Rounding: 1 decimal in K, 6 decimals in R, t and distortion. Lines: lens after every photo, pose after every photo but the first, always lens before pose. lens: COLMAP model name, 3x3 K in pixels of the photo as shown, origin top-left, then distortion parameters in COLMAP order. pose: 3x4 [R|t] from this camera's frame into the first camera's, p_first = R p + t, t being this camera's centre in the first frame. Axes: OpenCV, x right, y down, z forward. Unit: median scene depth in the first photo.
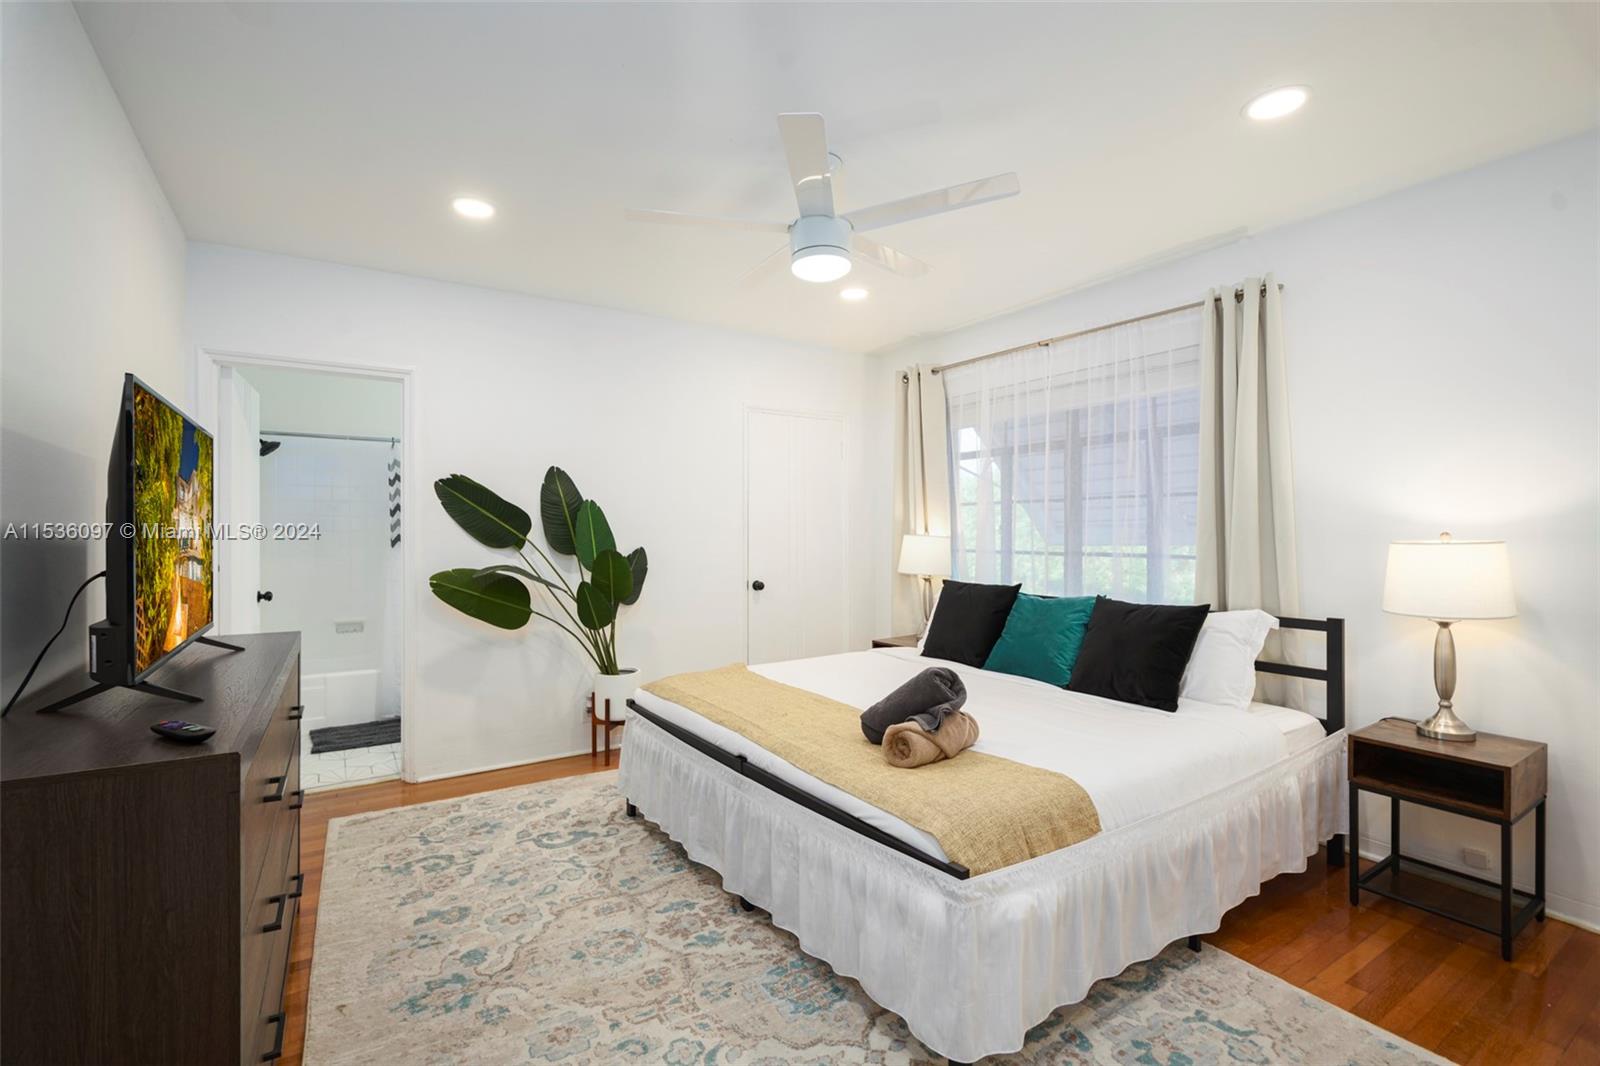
lens RADIAL K [[716.8, 0, 789.3], [0, 716.8, 539.6], [0, 0, 1]] dist [0.000740, 0.000521]
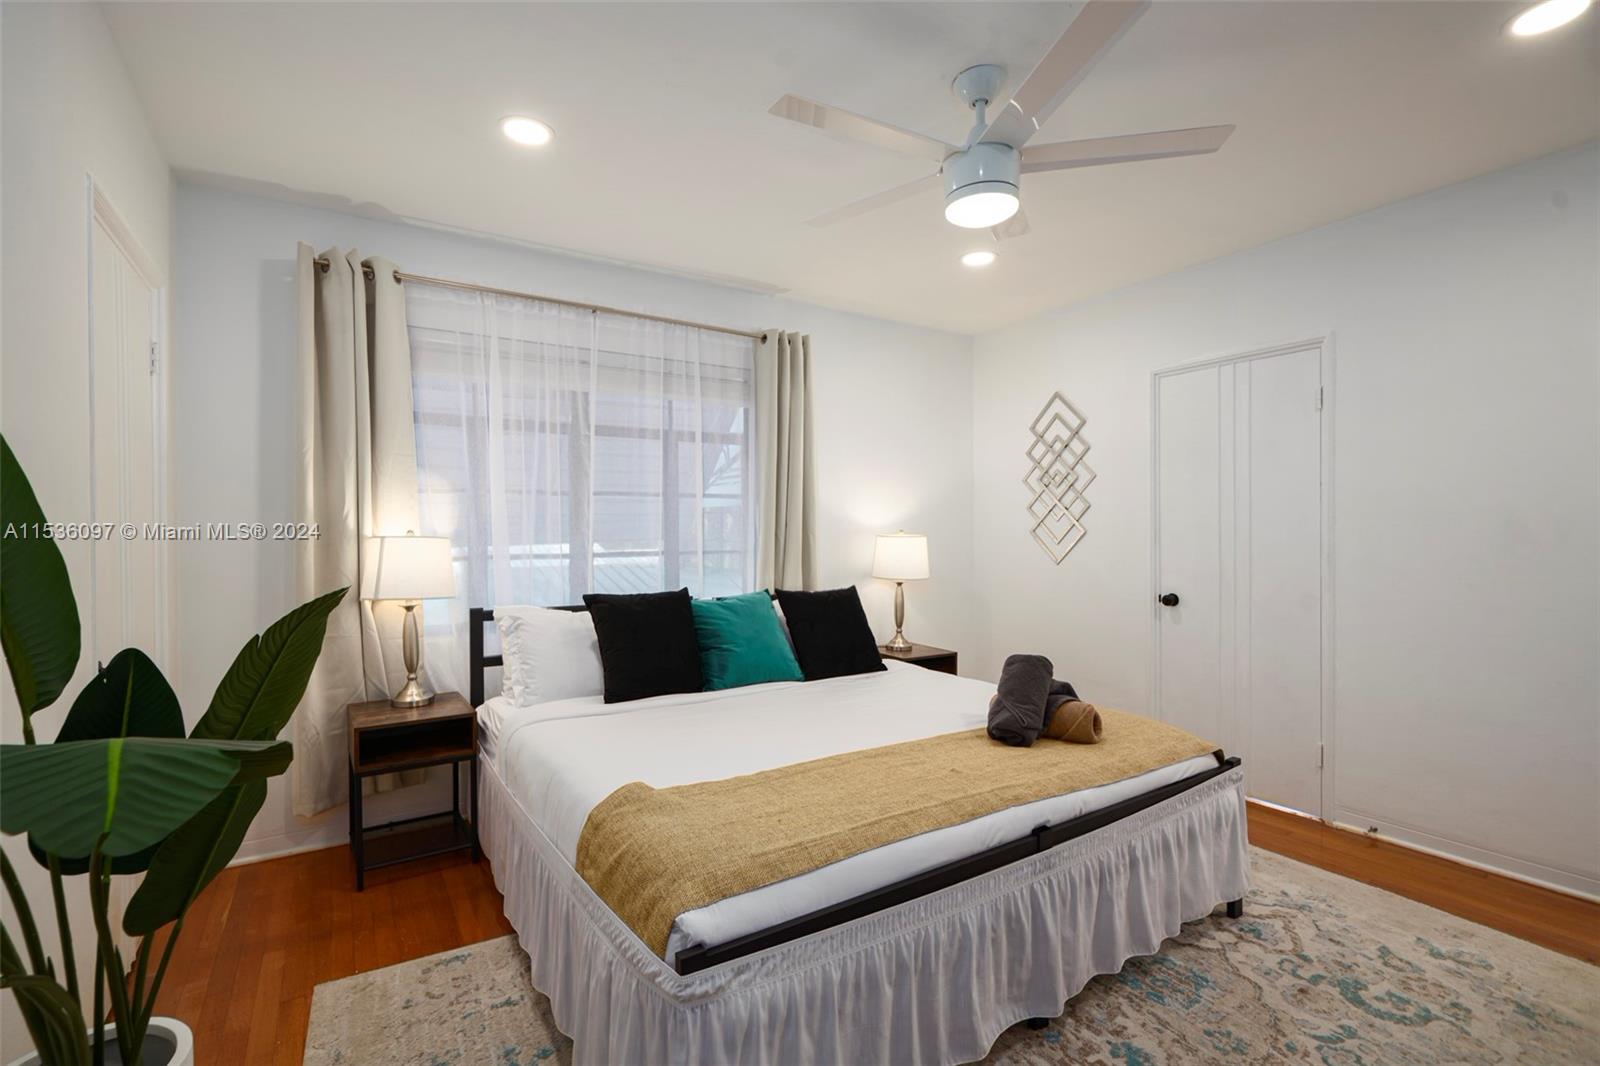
lens RADIAL K [[716.8, 0, 786.0], [0, 716.8, 525.0], [0, 0, 1]] dist [0.000740, 0.000521]
pose [[0.017138, 0.007571, 0.999824, -0.556010], [0.007011, 0.999946, -0.007692, -0.009060], [-0.999829, 0.007142, 0.017084, 0.839286]]
